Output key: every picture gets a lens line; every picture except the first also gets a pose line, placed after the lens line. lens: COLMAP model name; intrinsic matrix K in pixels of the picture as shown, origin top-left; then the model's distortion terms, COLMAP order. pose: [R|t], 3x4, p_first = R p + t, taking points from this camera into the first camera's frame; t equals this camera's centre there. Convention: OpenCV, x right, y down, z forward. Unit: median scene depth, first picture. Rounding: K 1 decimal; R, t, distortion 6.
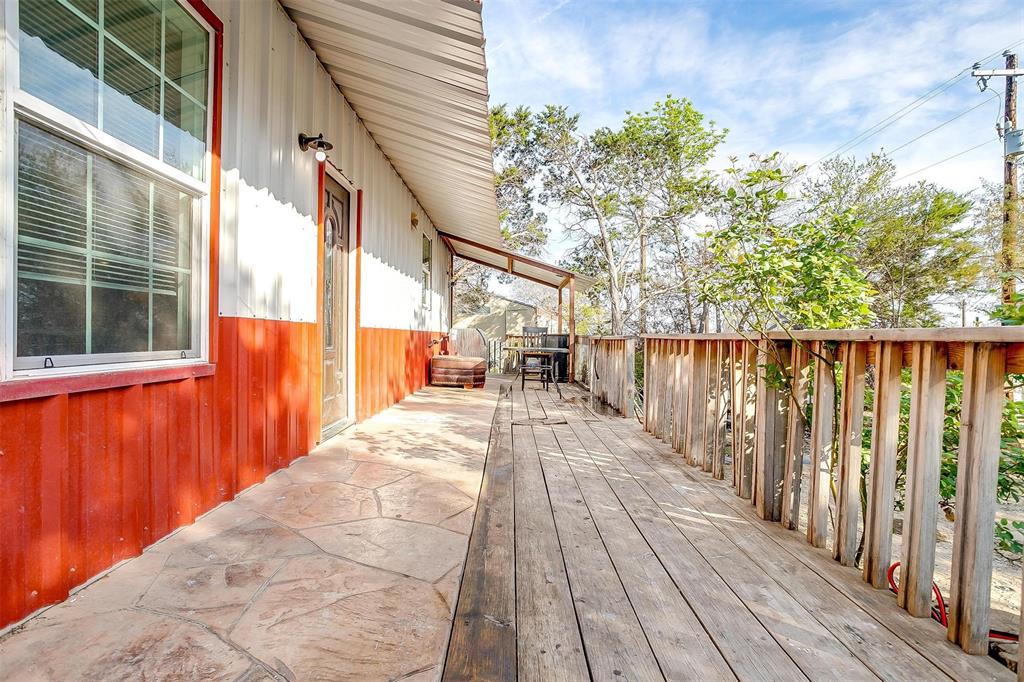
lens RADIAL K [[492.1, 0, 518.0], [0, 492.1, 339.1], [0, 0, 1]] dist [-0.063949, 0.035457]
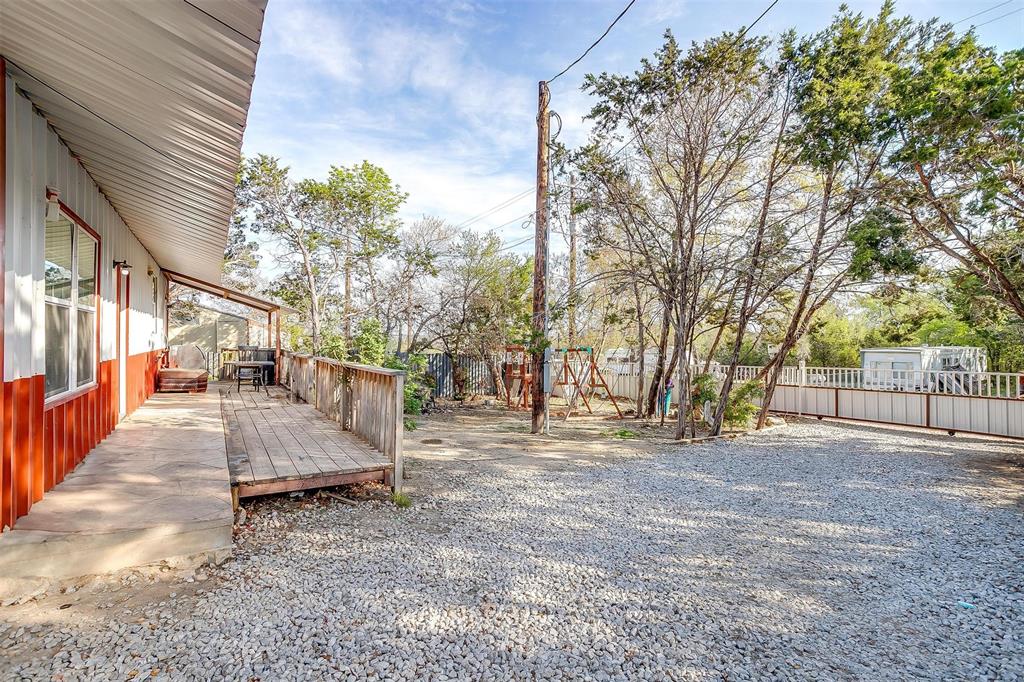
lens RADIAL K [[492.1, 0, 518.0], [0, 492.1, 339.1], [0, 0, 1]] dist [-0.063949, 0.035457]
pose [[0.853325, -0.001506, 0.521377, -0.021782], [0.001459, 0.999999, 0.000500, -0.034427], [-0.521377, 0.000334, 0.853326, -0.433405]]
